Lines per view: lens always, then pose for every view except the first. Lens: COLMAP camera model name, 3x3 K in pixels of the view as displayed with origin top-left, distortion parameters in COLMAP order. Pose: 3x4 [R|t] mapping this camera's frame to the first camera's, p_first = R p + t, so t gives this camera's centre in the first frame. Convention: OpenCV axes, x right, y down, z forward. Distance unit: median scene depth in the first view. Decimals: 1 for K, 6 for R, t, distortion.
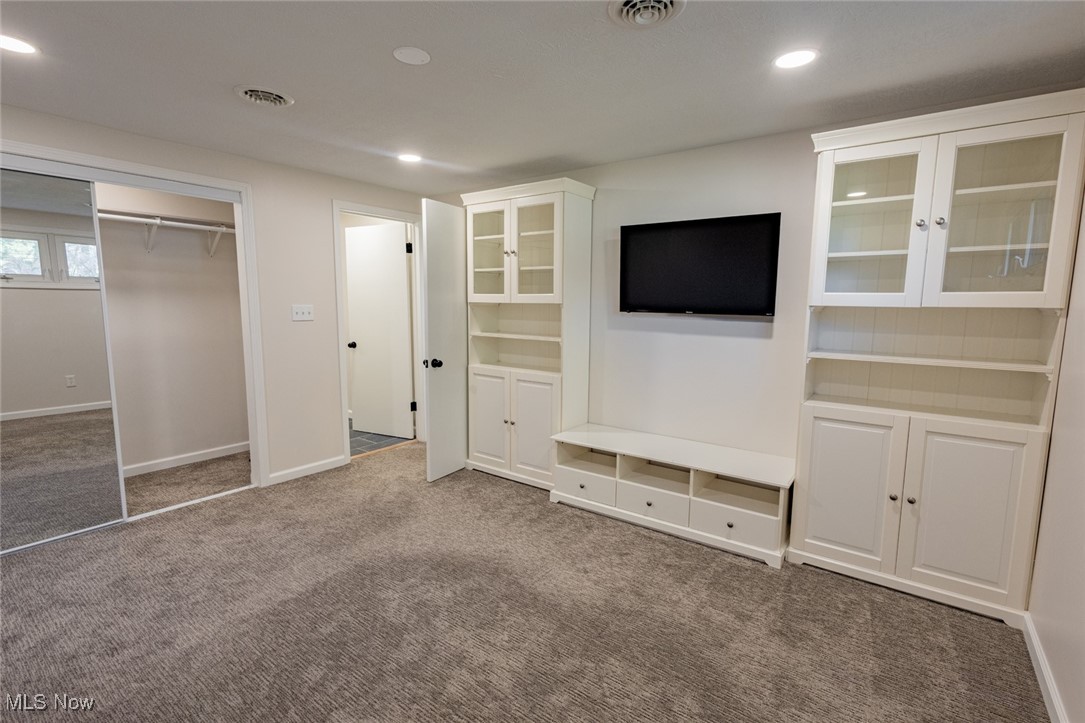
lens RADIAL K [[503.7, 0, 542.5], [0, 503.7, 361.5], [0, 0, 1]] dist [0.013378, -0.000321]
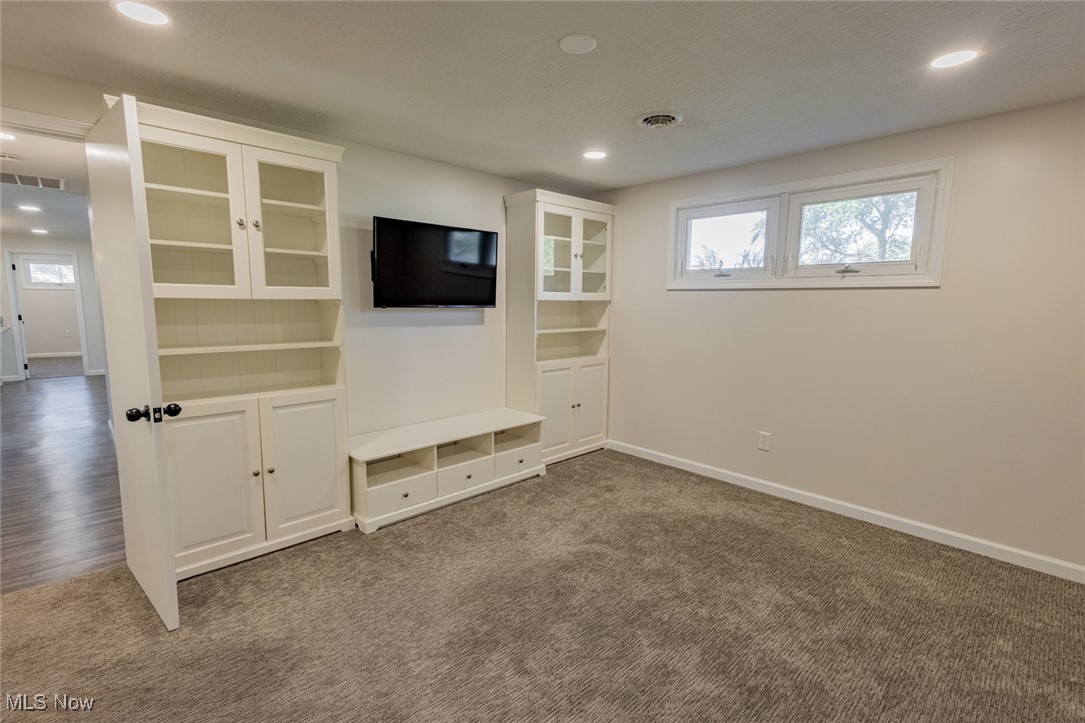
lens RADIAL K [[503.7, 0, 542.5], [0, 503.7, 361.5], [0, 0, 1]] dist [0.013378, -0.000321]
pose [[0.166235, -0.129651, 0.977526, -0.727177], [0.111910, 0.987395, 0.111929, -0.070199], [-0.979715, 0.090789, 0.178649, 0.535719]]
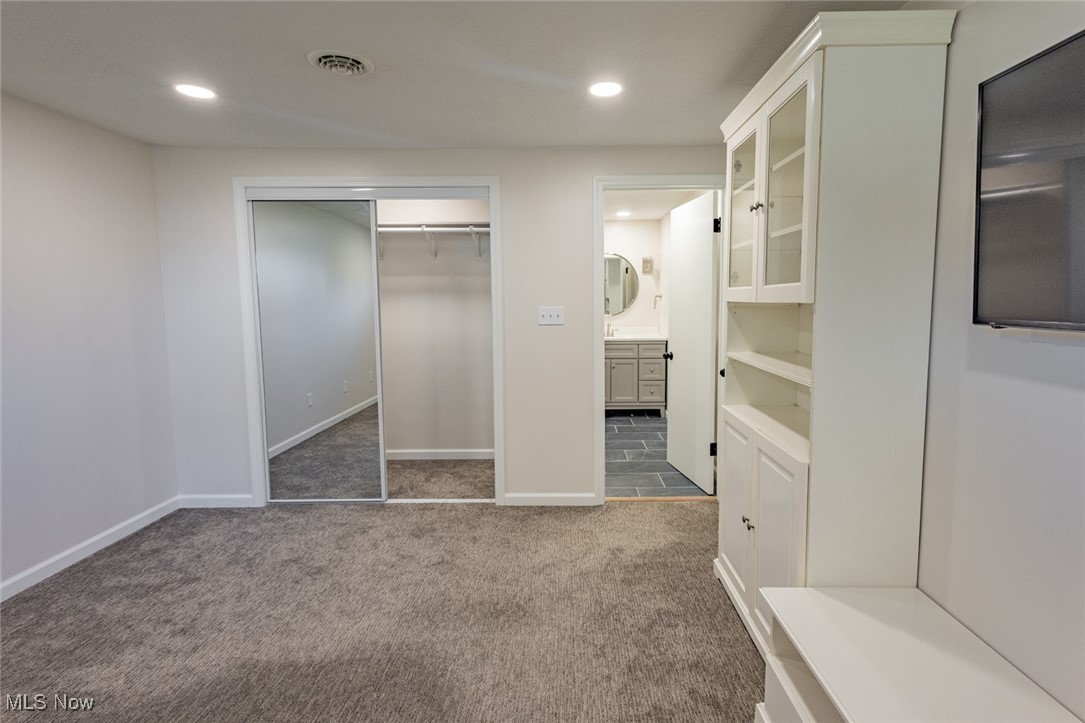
lens RADIAL K [[524.3, 0, 591.2], [0, 524.3, 350.5], [0, 0, 1]] dist [0.016794, -0.000047]
pose [[0.601682, 0.068995, -0.795750, 0.295265], [-0.089667, 0.995799, 0.018541, -0.065009], [0.793687, 0.060197, 0.605341, 0.564930]]
